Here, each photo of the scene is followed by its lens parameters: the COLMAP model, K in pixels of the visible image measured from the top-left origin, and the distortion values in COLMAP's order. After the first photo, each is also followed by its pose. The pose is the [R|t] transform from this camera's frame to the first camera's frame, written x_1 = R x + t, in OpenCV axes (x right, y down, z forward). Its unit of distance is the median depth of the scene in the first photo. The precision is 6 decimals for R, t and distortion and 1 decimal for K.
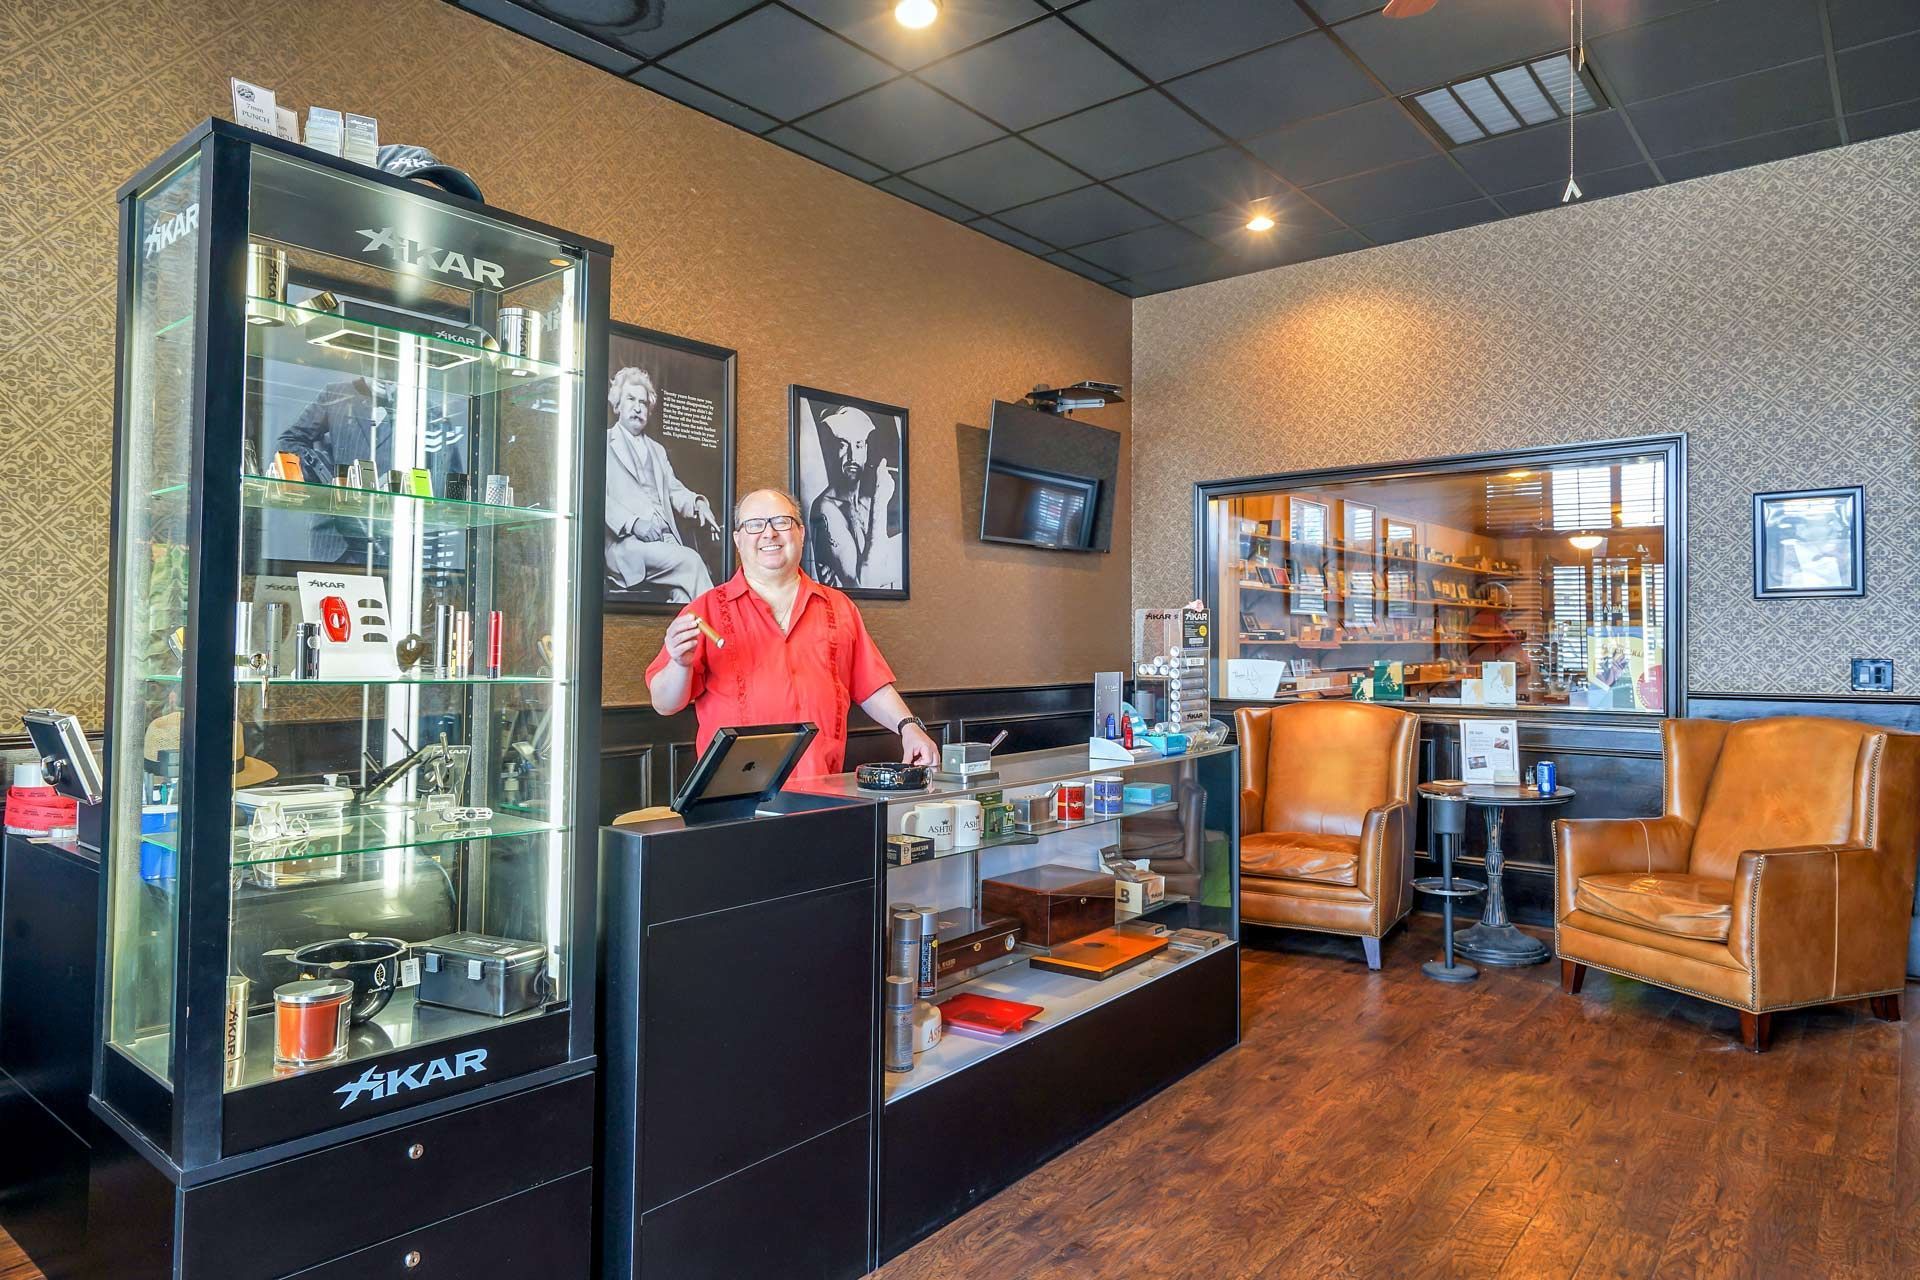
lens RADIAL K [[1191.7, 0, 960.0], [0, 1191.7, 640.0], [0, 0, 1]] dist [-0.001190, -0.001111]
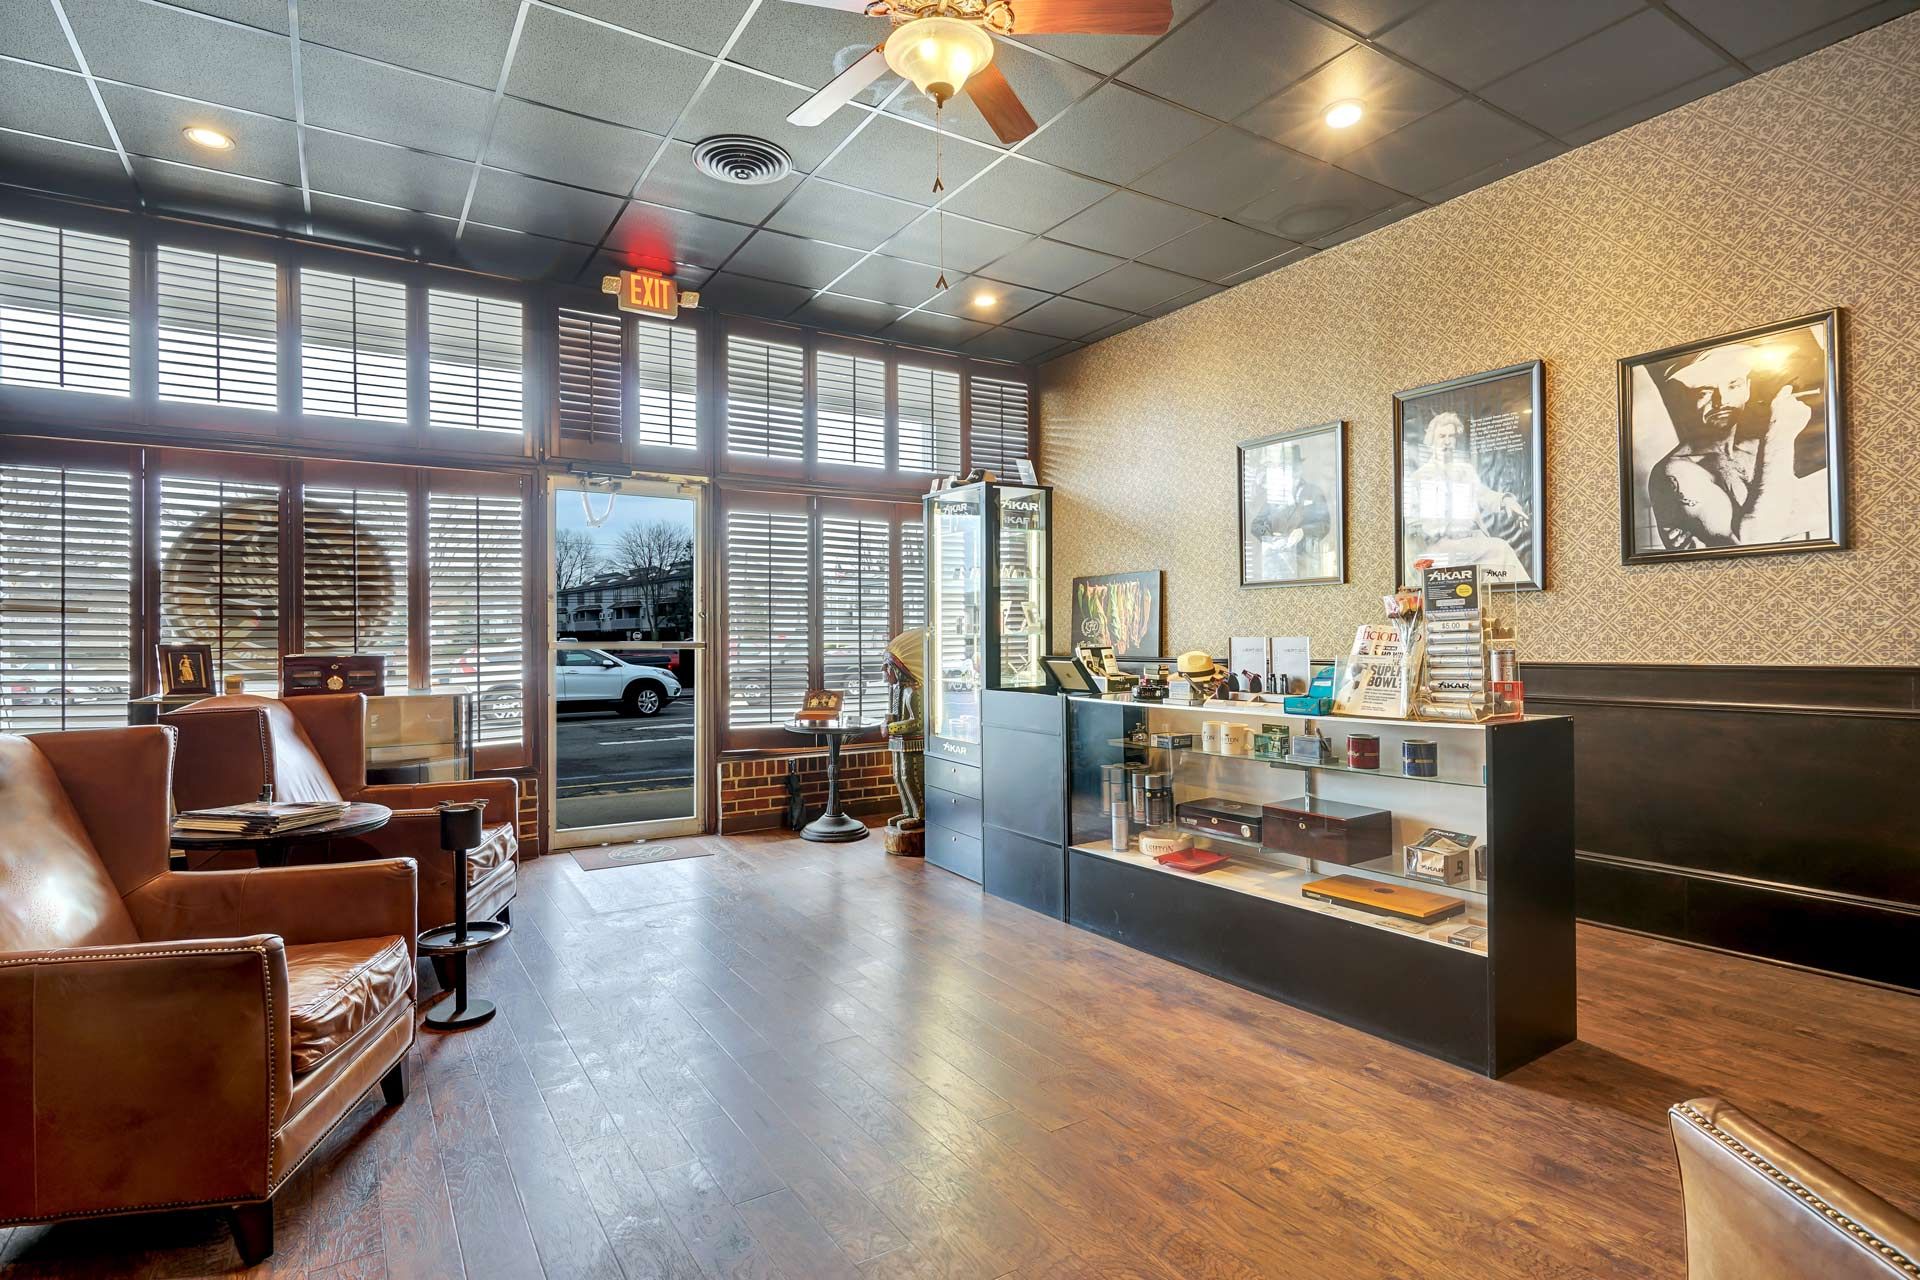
lens RADIAL K [[973.6, 0, 960.0], [0, 973.6, 640.0], [0, 0, 1]] dist [-0.000653, -0.000062]
pose [[-0.315783, 0.002960, -0.948827, 0.967392], [0.014452, 0.999894, -0.001691, 0.024019], [0.948721, -0.014246, -0.315793, 0.834988]]
